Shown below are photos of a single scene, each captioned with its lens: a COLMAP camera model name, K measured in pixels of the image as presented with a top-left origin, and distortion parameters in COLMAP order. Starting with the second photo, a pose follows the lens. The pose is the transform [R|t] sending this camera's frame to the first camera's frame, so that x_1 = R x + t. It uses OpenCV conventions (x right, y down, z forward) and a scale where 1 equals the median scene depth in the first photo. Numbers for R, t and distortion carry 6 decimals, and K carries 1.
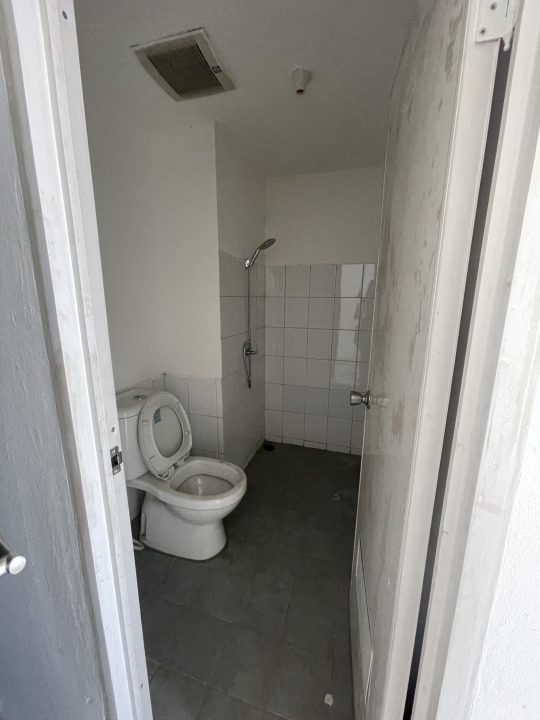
lens RADIAL K [[289.4, 0, 269.2], [0, 289.4, 359.4], [0, 0, 1]] dist [-0.001626, 0.000641]
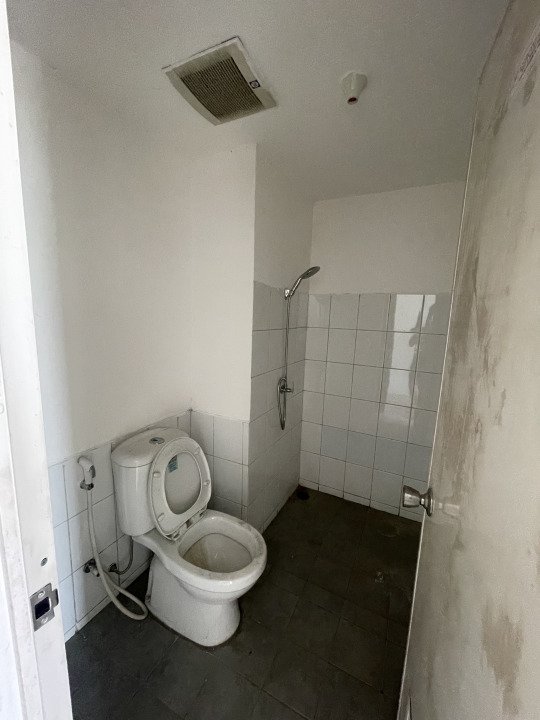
lens RADIAL K [[289.4, 0, 269.8], [0, 289.4, 360.7], [0, 0, 1]] dist [-0.001626, 0.000641]
pose [[0.986137, 0.051203, -0.157837, 0.029895], [-0.059862, 0.996923, -0.050606, -0.083860], [0.154761, 0.059353, 0.986168, 0.128486]]
